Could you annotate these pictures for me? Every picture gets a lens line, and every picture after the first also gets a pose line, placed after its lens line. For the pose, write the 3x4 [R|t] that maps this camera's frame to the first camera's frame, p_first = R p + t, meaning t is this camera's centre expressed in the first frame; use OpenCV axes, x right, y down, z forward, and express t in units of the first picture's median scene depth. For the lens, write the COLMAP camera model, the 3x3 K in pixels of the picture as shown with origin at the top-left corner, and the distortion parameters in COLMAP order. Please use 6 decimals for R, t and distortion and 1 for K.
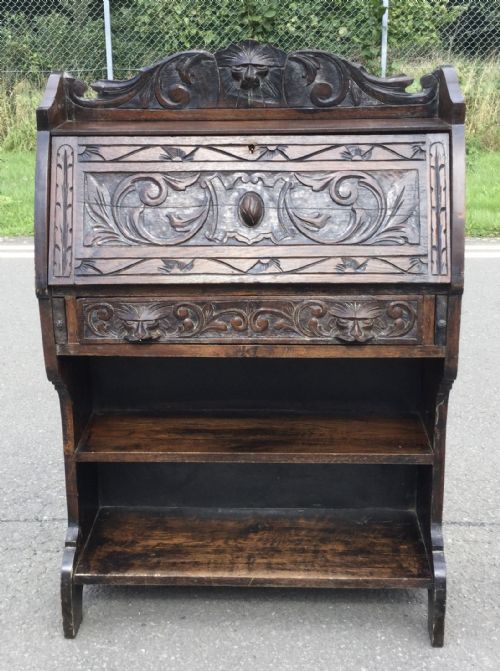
lens RADIAL K [[924.0, 0, 261.6], [0, 924.0, 320.4], [0, 0, 1]] dist [0.059885, 0.000000]
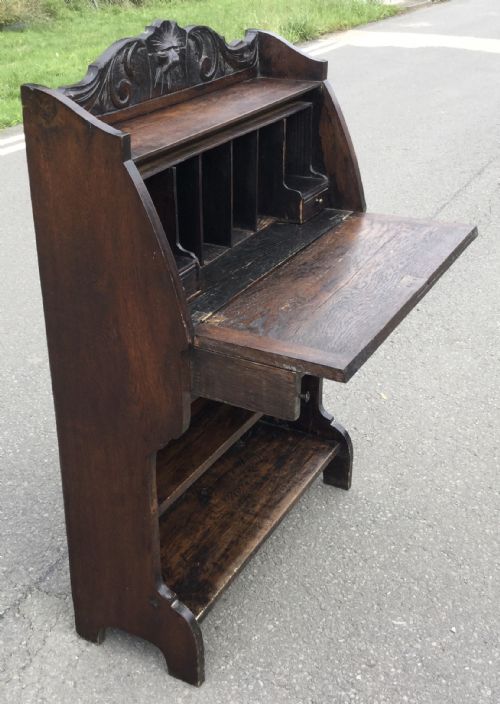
lens RADIAL K [[871.1, 0, 230.1], [0, 871.1, 350.3], [0, 0, 1]] dist [0.074219, 0.000000]
pose [[0.457568, -0.388256, 0.799931, -0.800565], [0.276686, 0.917140, 0.286878, -0.225635], [-0.845031, 0.090063, 0.527079, 0.487796]]
